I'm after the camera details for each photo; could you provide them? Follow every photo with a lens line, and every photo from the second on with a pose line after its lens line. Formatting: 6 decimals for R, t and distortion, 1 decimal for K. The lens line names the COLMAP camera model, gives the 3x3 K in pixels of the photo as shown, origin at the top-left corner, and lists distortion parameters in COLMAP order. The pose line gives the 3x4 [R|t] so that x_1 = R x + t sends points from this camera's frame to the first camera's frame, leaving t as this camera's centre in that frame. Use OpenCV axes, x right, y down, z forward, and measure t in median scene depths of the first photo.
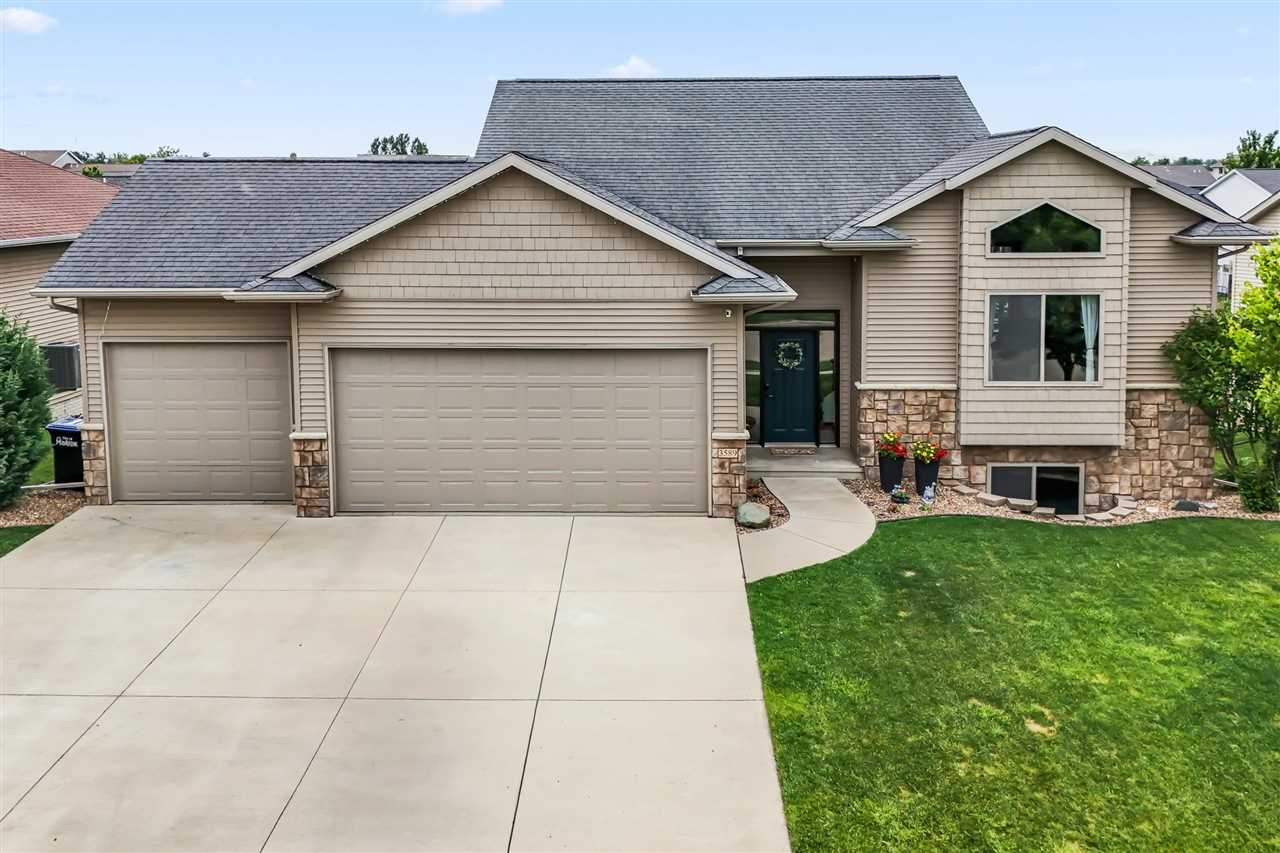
lens RADIAL K [[1254.5, 0, 641.0], [0, 1254.5, 298.9], [0, 0, 1]] dist [0.008964, 0.001522]
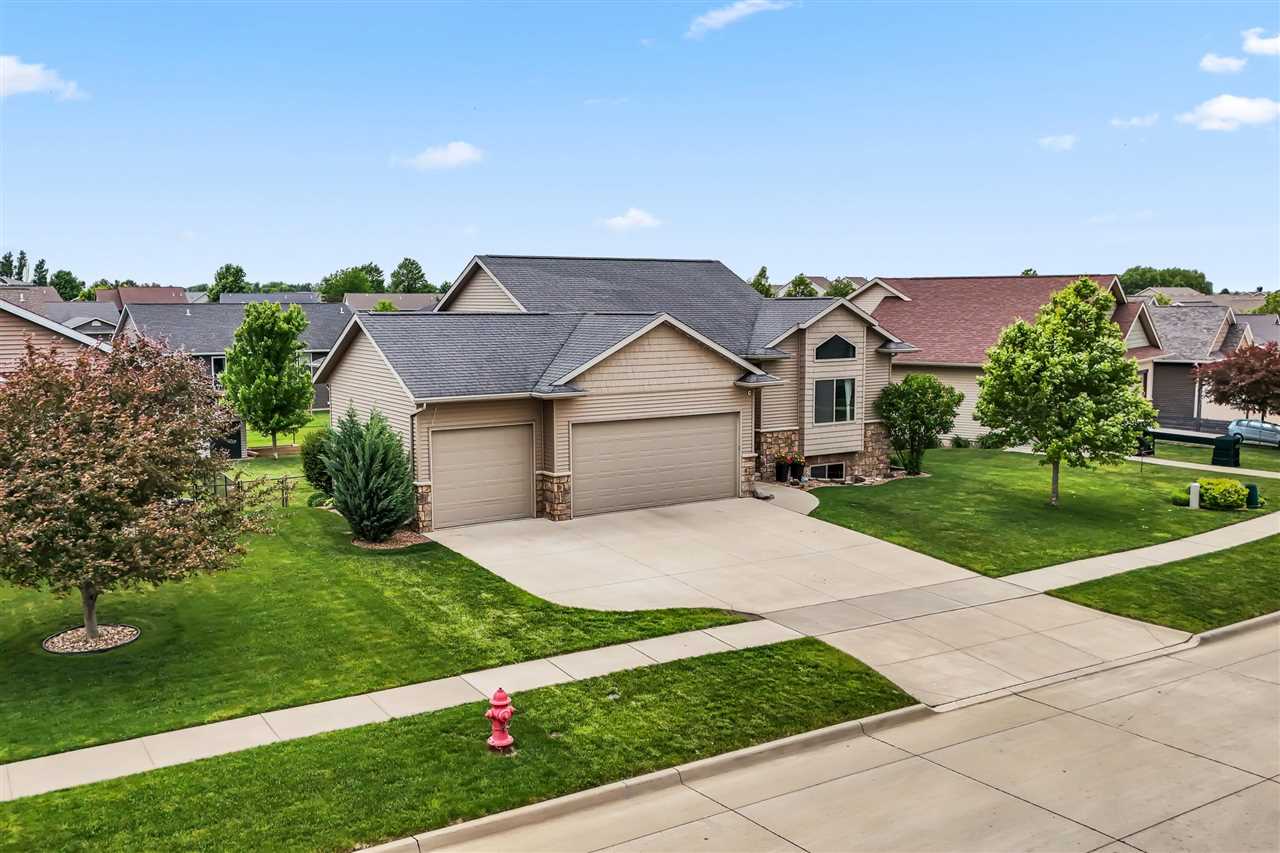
lens RADIAL K [[1183.2, 0, 640.0], [0, 1183.2, 426.5], [0, 0, 1]] dist [0.002844, 0.000338]
pose [[0.815630, -0.062635, 0.575173, -1.058467], [0.060770, 0.997898, 0.022495, 0.010967], [-0.575373, 0.016606, 0.817722, -0.395543]]
